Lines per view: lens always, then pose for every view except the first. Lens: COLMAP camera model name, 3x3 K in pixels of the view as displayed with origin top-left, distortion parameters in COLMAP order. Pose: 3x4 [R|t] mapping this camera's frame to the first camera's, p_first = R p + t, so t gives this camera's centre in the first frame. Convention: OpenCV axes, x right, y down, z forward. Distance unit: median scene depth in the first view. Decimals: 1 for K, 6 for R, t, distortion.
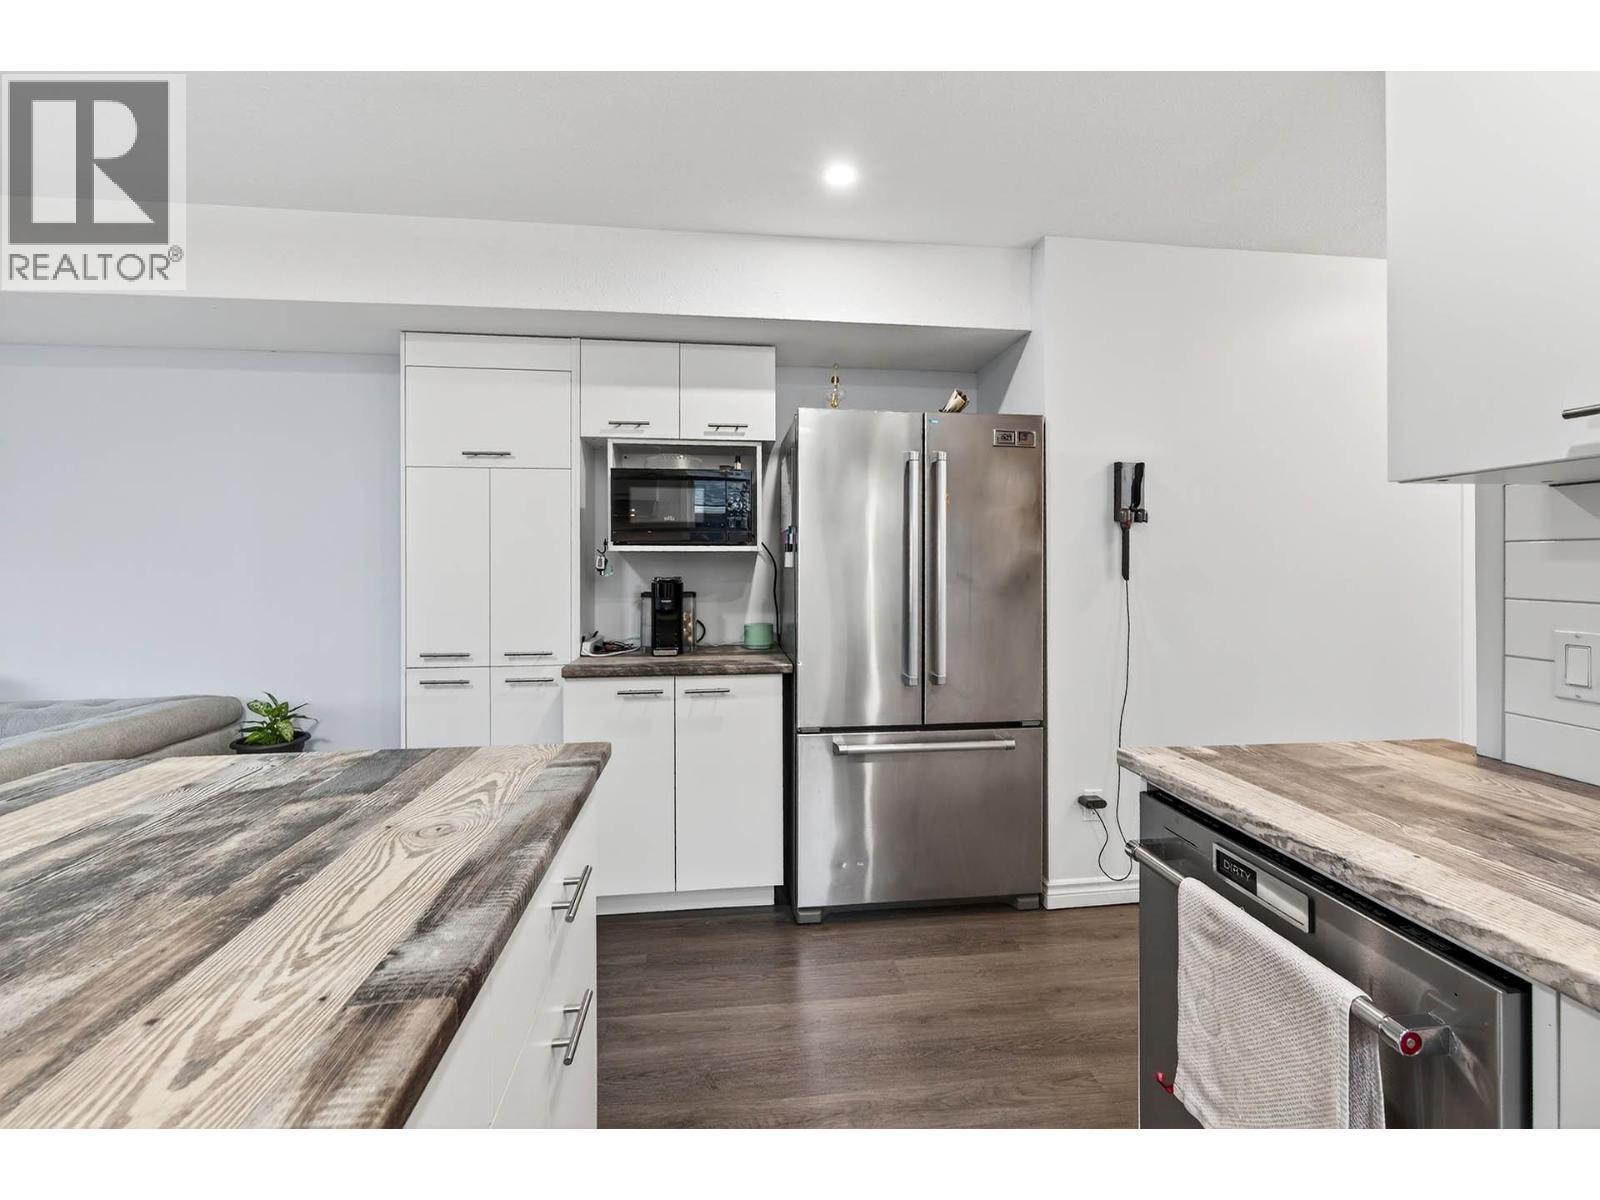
lens RADIAL K [[712.3, 0, 808.4], [0, 712.3, 557.1], [0, 0, 1]] dist [0.001097, 0.000475]
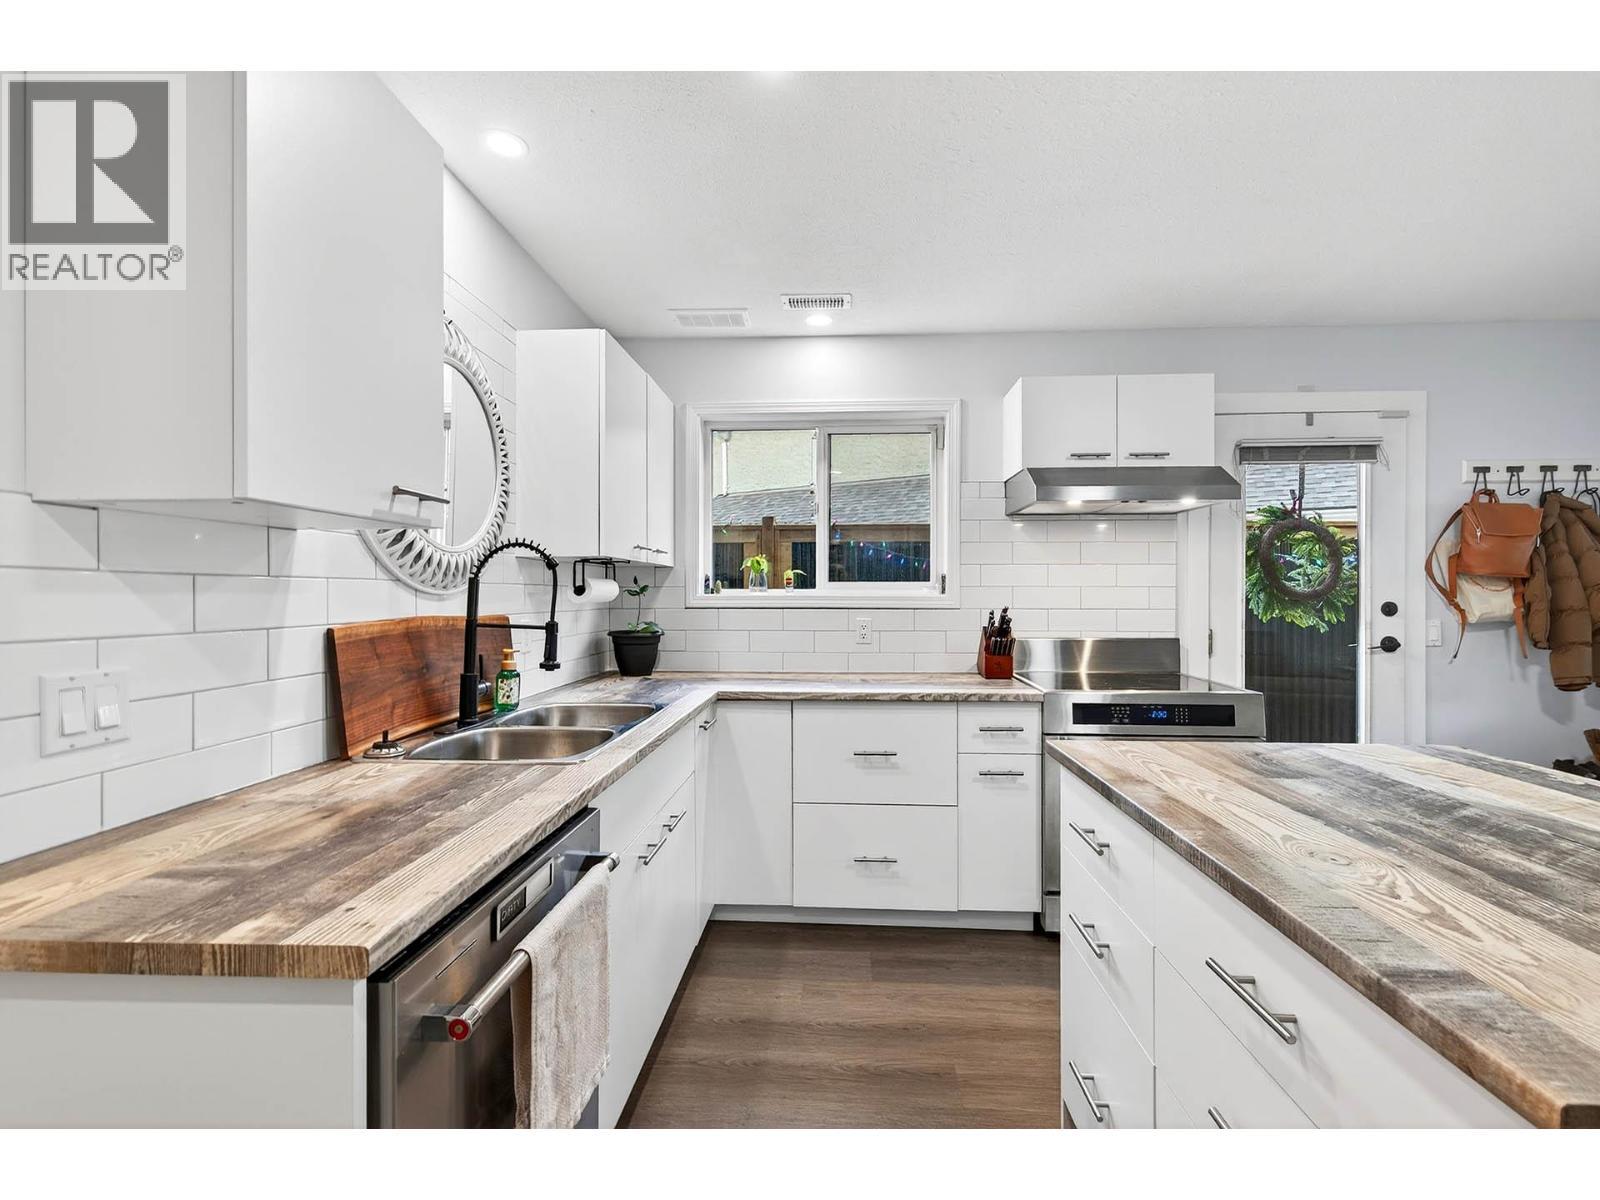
lens RADIAL K [[712.3, 0, 808.4], [0, 712.3, 557.1], [0, 0, 1]] dist [0.001097, 0.000475]
pose [[-0.985800, 0.011737, 0.167516, 0.034745], [0.000736, 0.997847, -0.065579, 0.026059], [-0.167925, -0.064525, -0.983686, 2.226863]]
